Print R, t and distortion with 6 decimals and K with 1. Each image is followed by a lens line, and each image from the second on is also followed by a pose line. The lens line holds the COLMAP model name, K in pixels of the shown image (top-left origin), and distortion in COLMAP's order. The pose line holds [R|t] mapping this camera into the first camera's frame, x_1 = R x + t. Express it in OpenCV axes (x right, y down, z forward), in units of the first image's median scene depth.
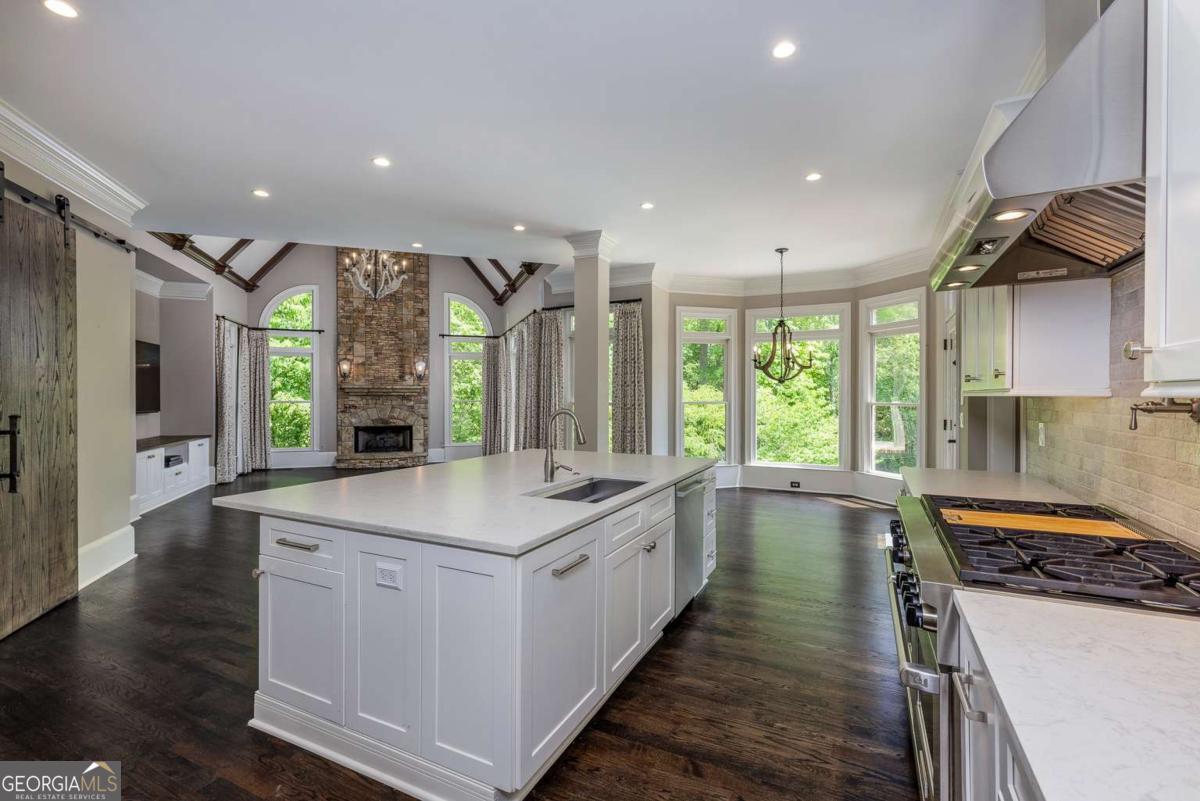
lens RADIAL K [[539.0, 0, 602.9], [0, 539.0, 397.8], [0, 0, 1]] dist [0.004109, -0.000642]
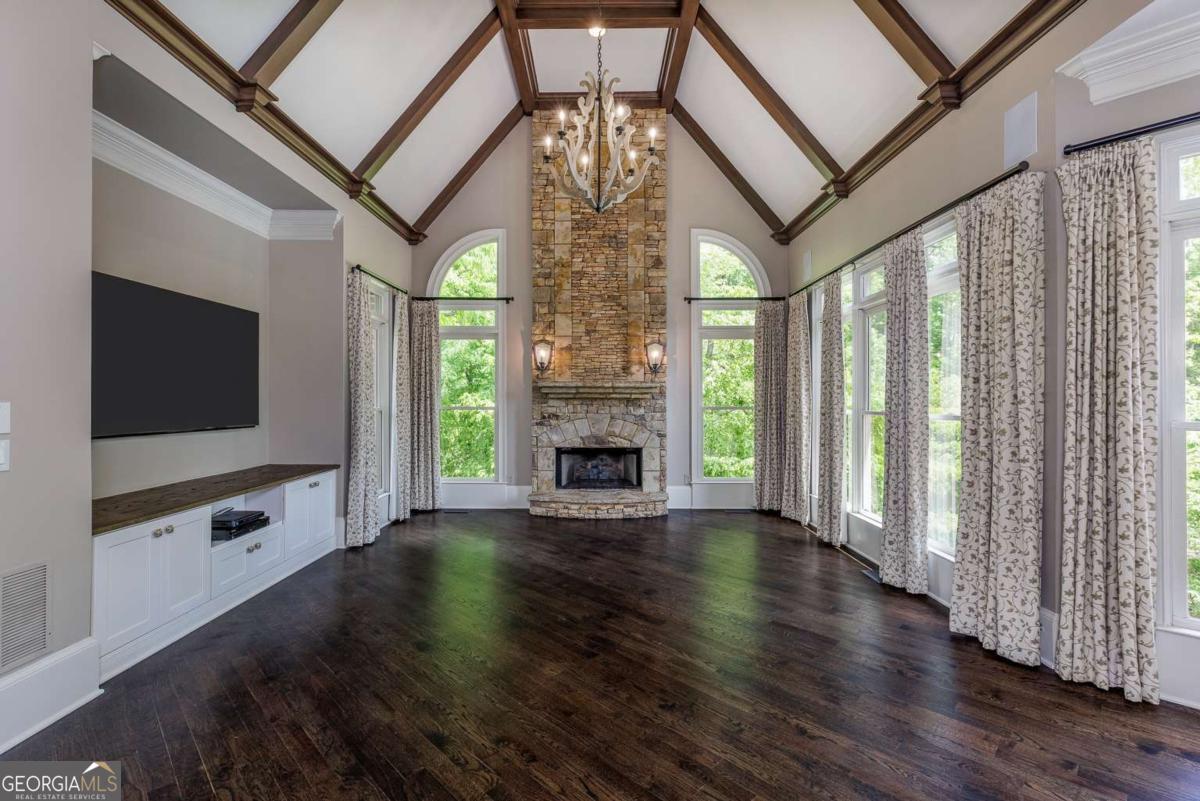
lens RADIAL K [[539.0, 0, 602.3], [0, 539.0, 394.4], [0, 0, 1]] dist [0.004109, -0.000642]
pose [[0.945436, -0.000564, -0.325806, -0.203052], [-0.002400, 0.999959, -0.008695, -0.003660], [0.325798, 0.009002, 0.945397, 0.419954]]
